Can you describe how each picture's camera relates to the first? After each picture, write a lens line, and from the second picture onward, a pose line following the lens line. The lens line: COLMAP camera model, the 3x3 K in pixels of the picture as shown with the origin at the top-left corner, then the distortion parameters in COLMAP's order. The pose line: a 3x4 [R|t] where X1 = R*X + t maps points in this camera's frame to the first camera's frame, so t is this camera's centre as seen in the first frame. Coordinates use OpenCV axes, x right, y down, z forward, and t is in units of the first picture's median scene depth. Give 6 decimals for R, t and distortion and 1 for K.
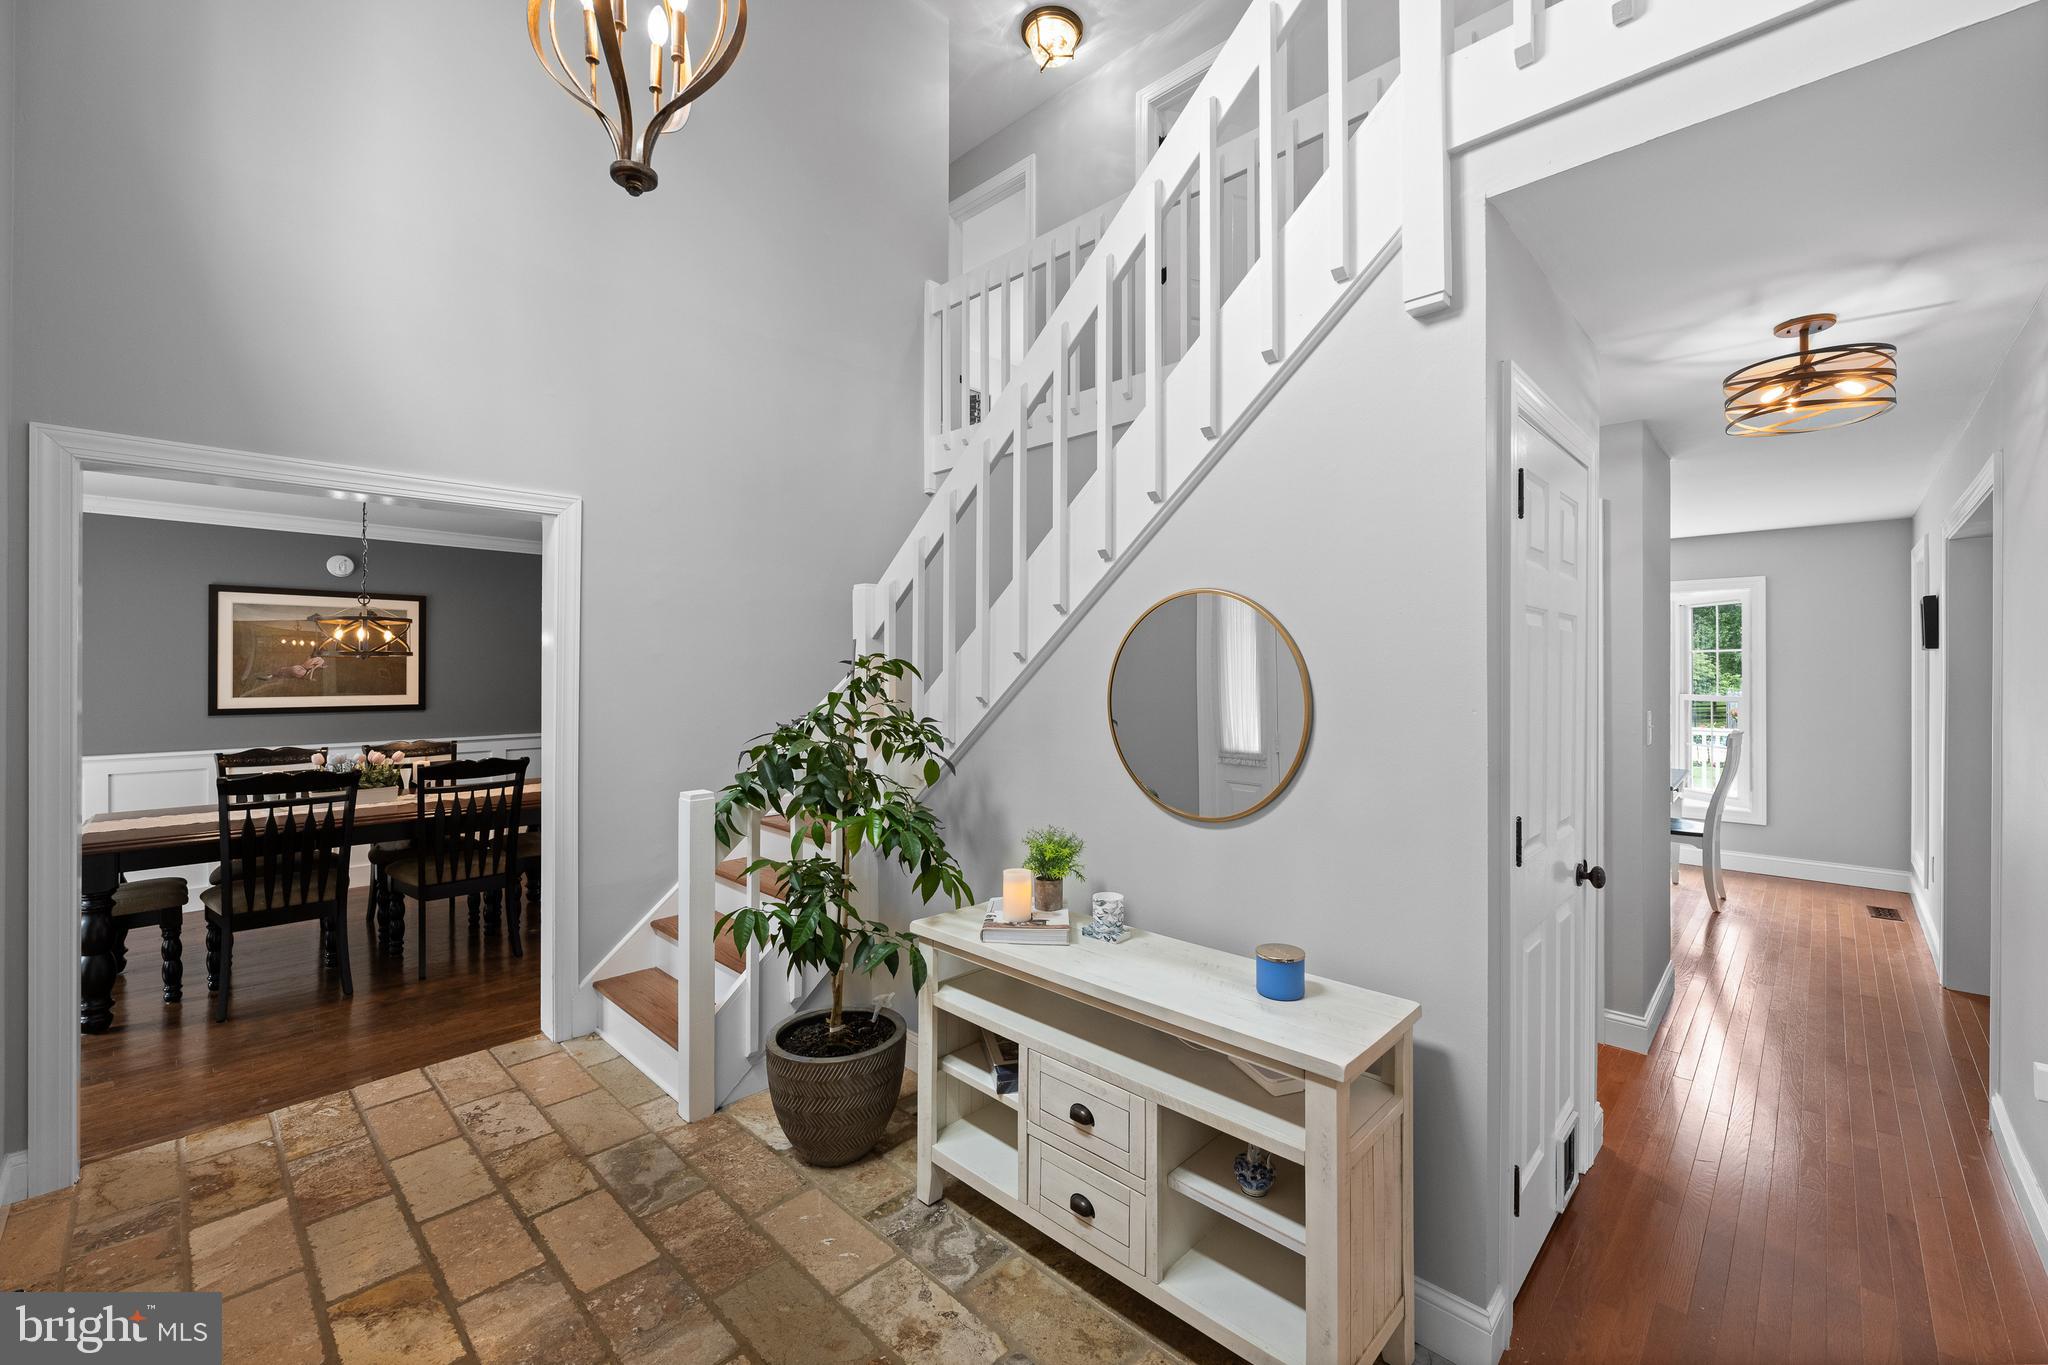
lens RADIAL K [[830.4, 0, 1032.7], [0, 830.4, 667.8], [0, 0, 1]] dist [-0.000919, -0.000190]
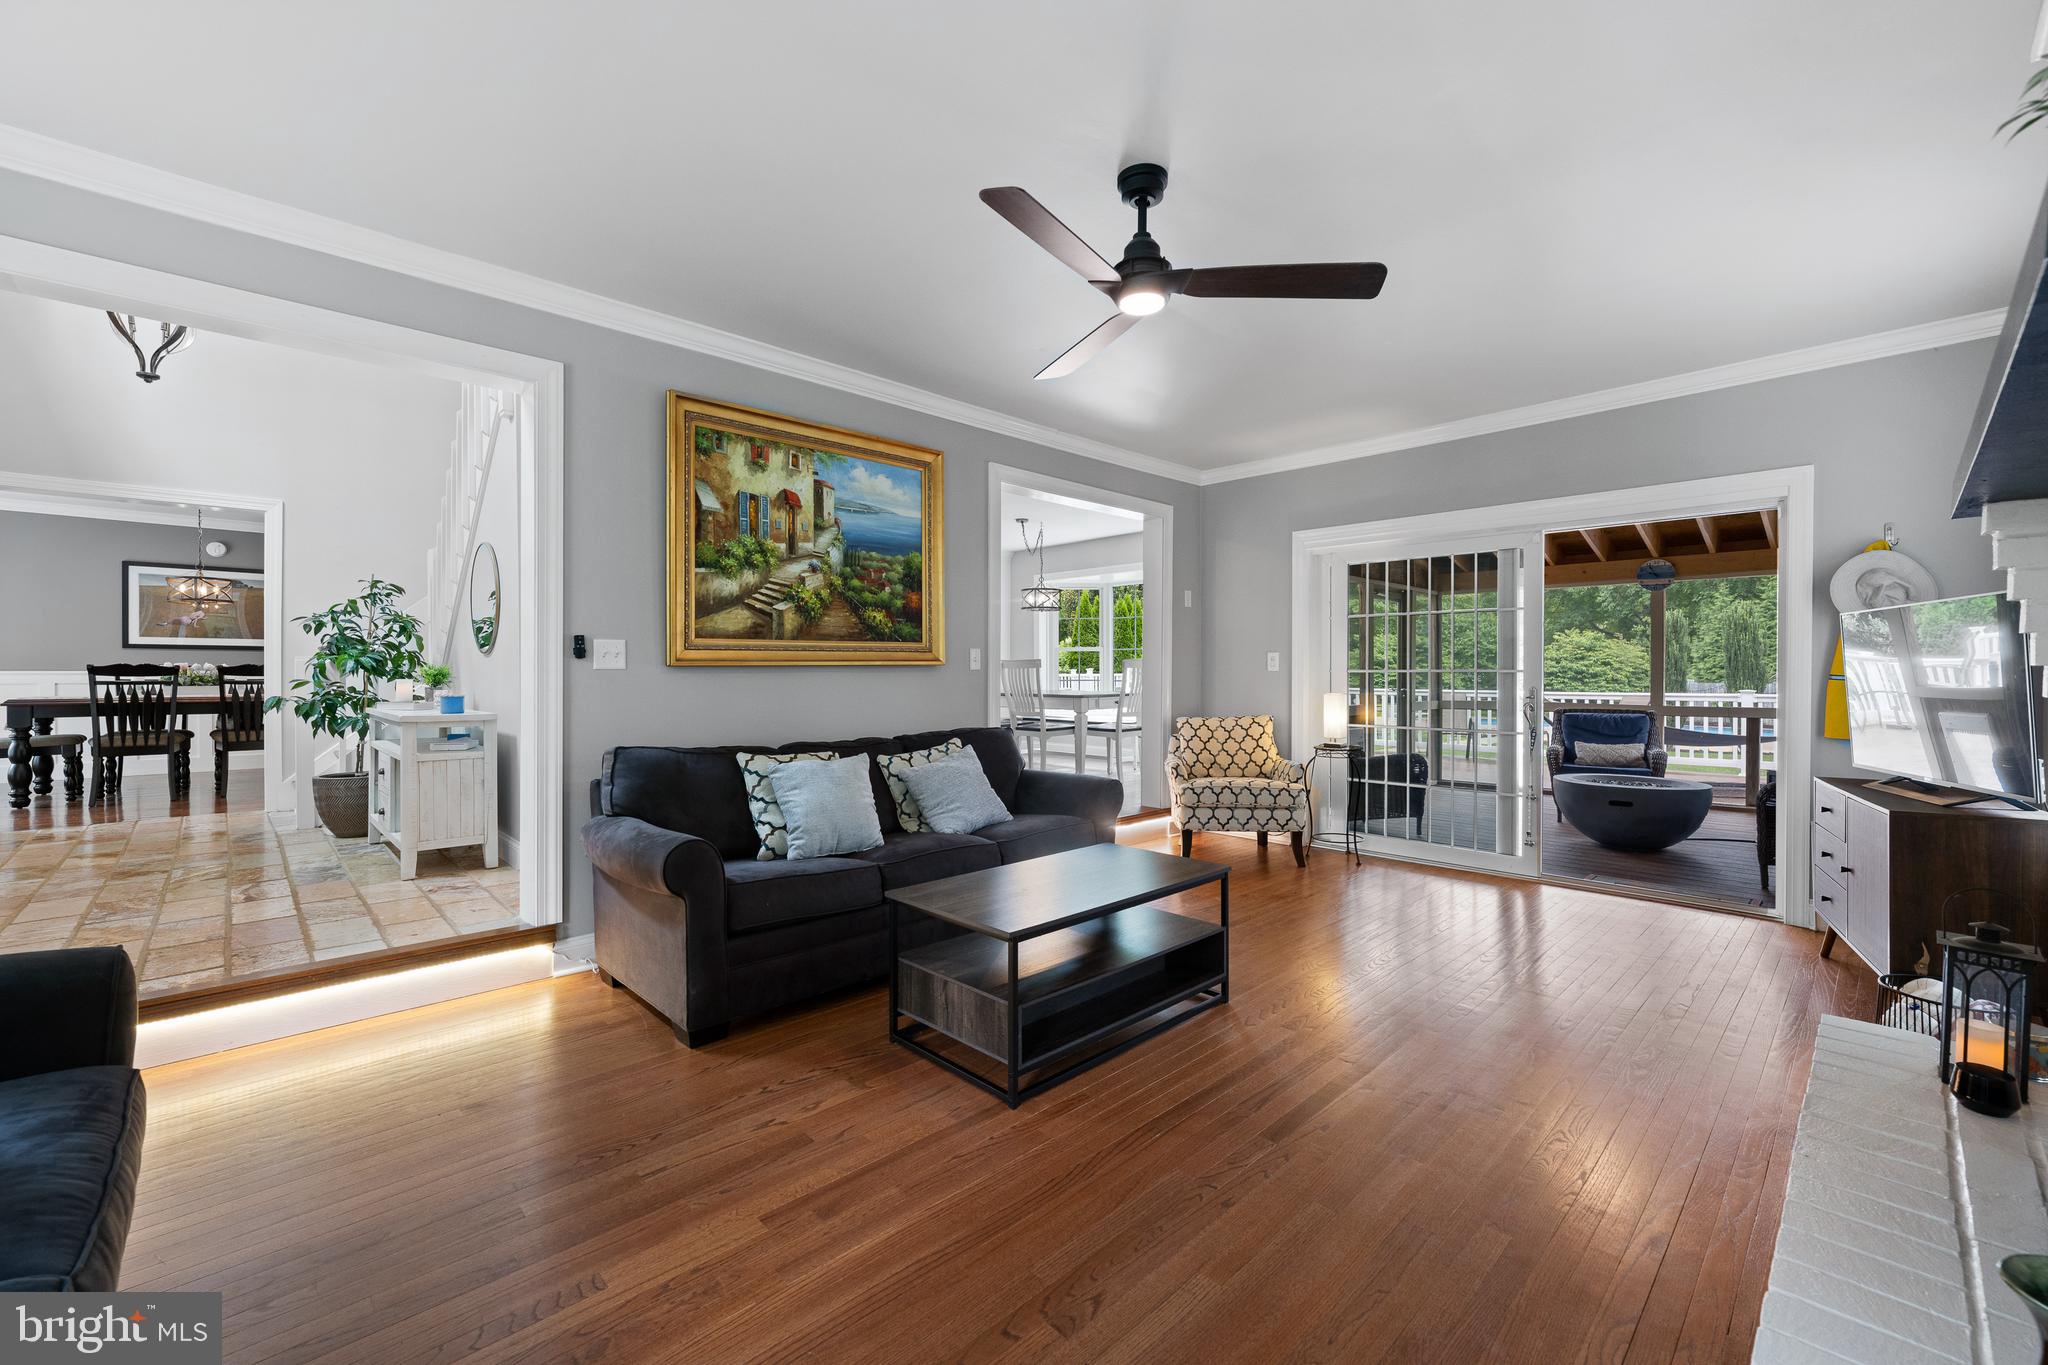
lens RADIAL K [[838.6, 0, 1019.8], [0, 838.6, 675.6], [0, 0, 1]] dist [-0.000753, -0.000233]
pose [[0.998882, 0.000412, -0.047262, 0.700557], [0.000018, 0.999959, 0.009087, 0.092856], [0.047264, -0.009078, 0.998841, -0.440224]]
